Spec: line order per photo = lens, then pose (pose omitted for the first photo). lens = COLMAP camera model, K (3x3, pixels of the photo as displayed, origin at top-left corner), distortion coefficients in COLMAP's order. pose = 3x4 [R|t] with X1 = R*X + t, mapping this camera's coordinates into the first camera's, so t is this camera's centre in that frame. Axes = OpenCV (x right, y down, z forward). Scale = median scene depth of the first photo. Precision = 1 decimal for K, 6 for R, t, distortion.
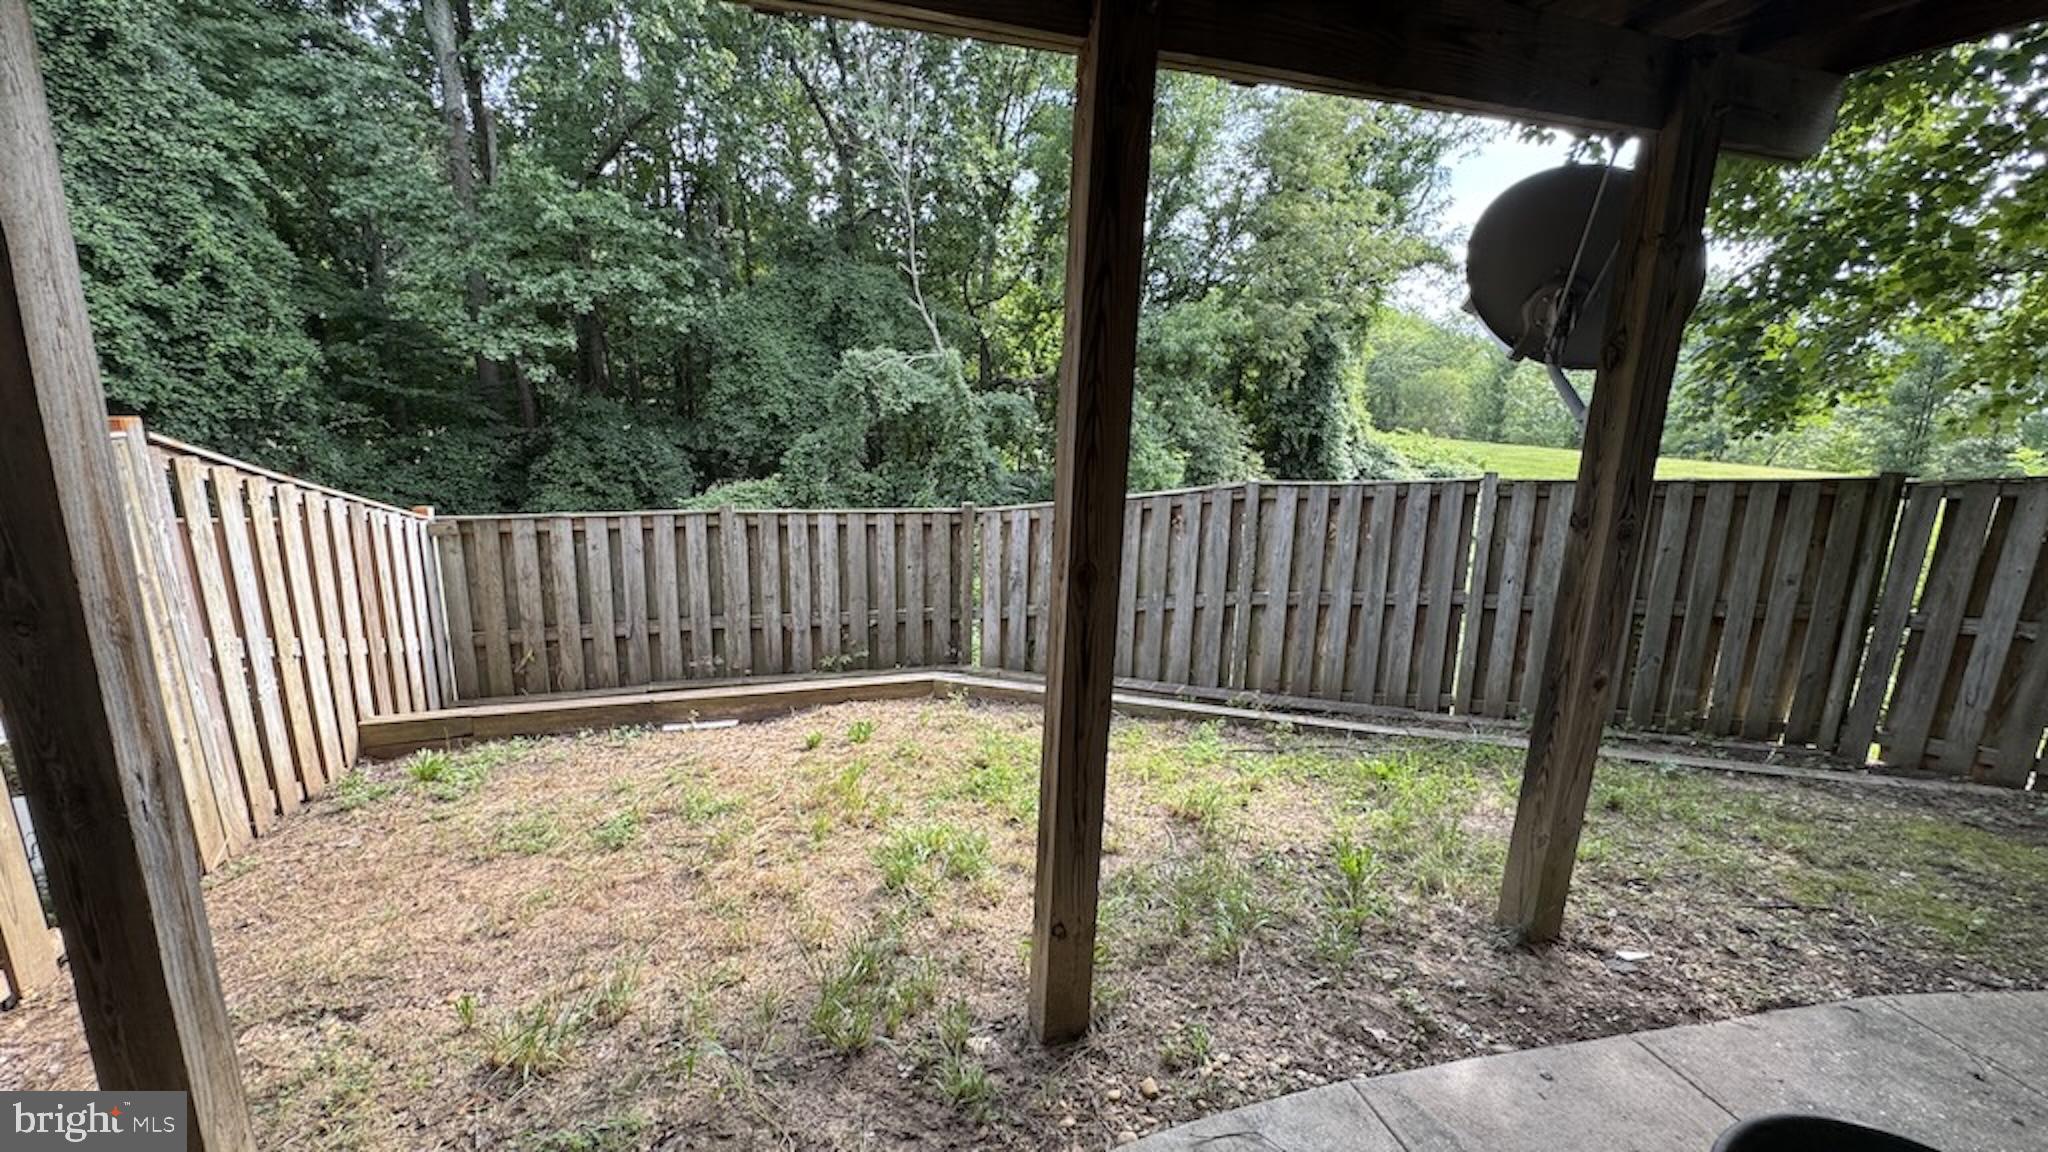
lens RADIAL K [[814.1, 0, 1016.9], [0, 814.1, 577.9], [0, 0, 1]] dist [-0.003613, -0.000166]
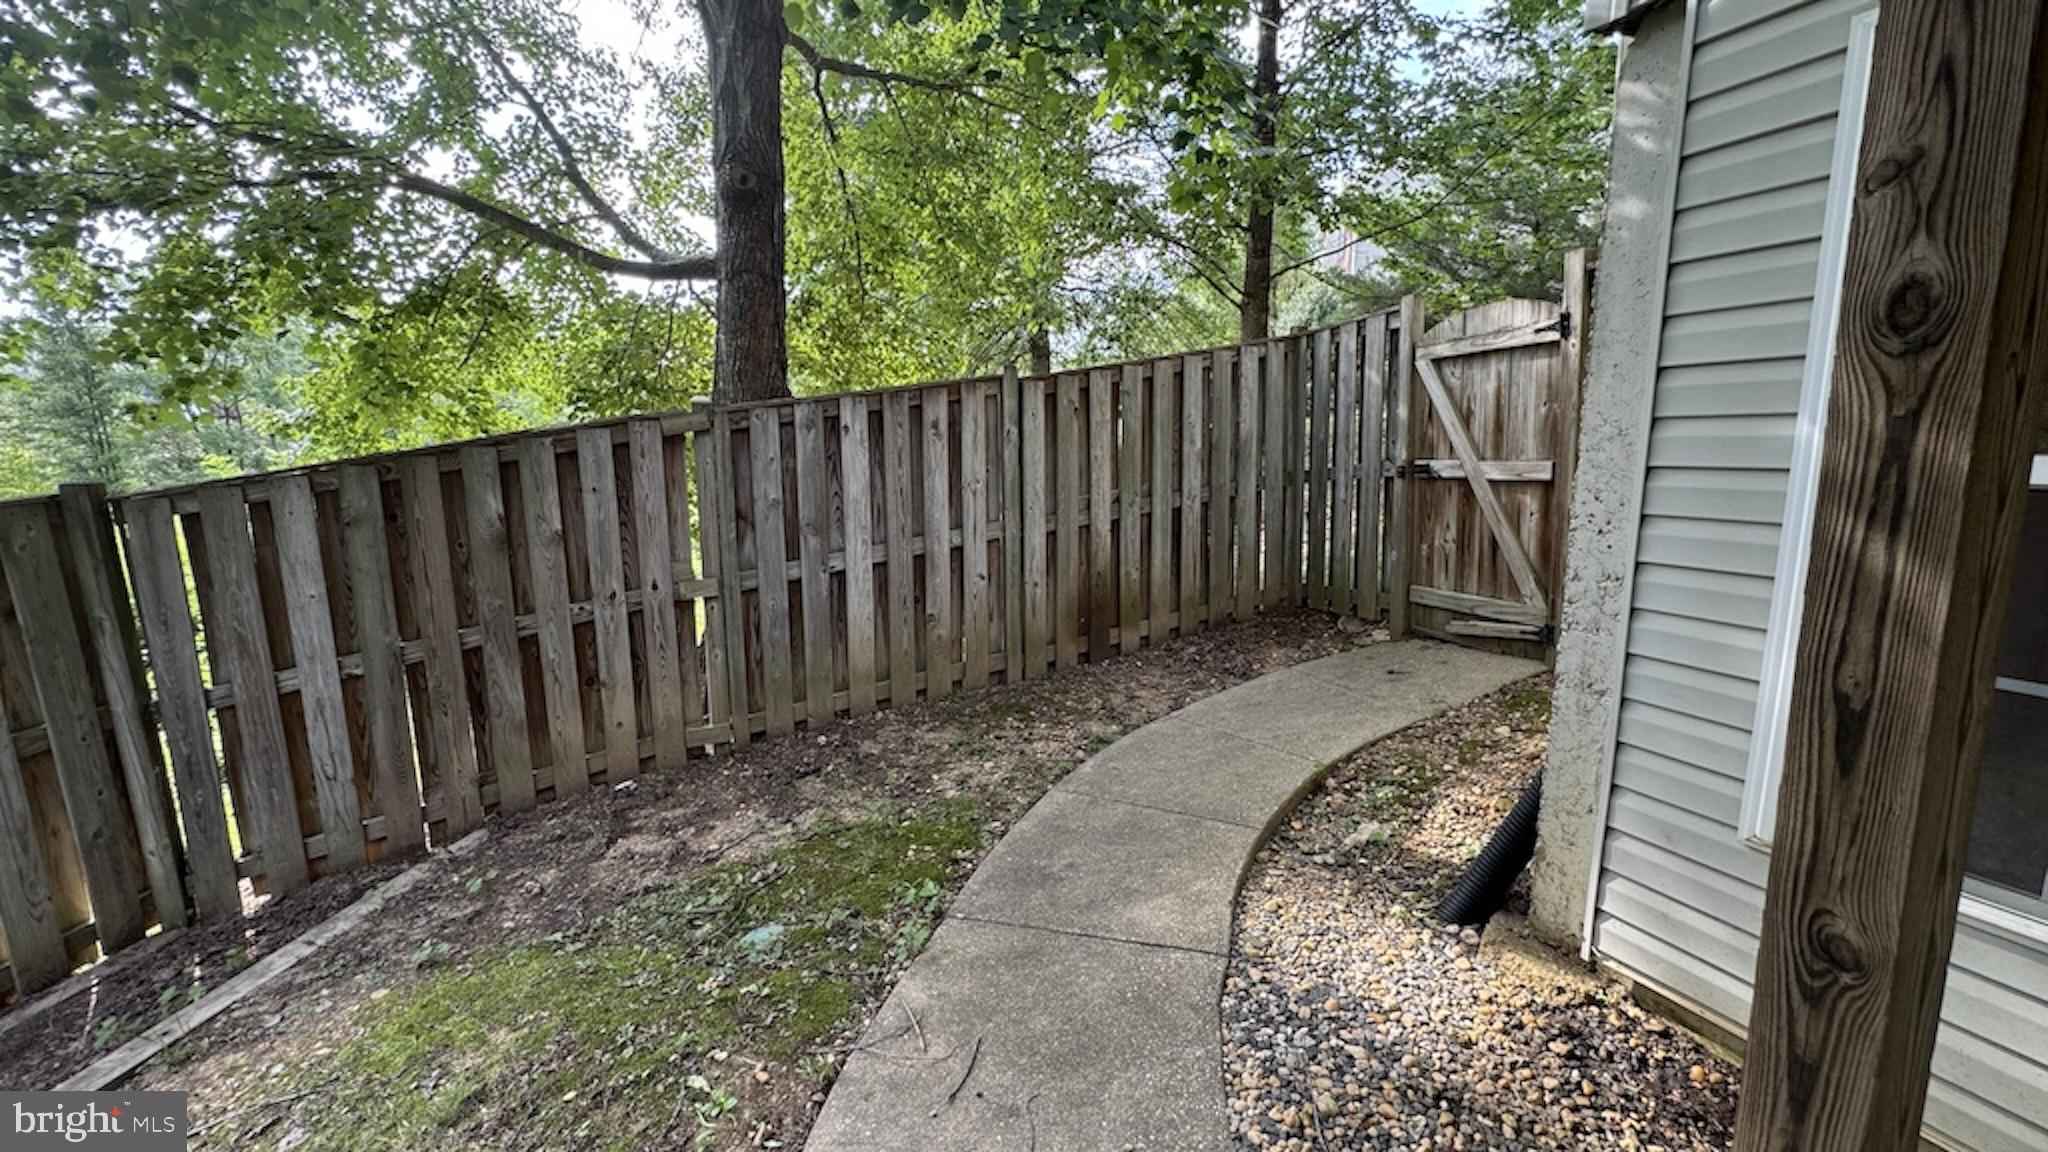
lens RADIAL K [[814.1, 0, 1018.2], [0, 814.1, 574.3], [0, 0, 1]] dist [-0.003613, -0.000166]
pose [[-0.101377, -0.198489, 0.974846, 0.391342], [0.224001, 0.950178, 0.216761, -0.038671], [-0.969302, 0.240341, -0.051864, 0.353096]]
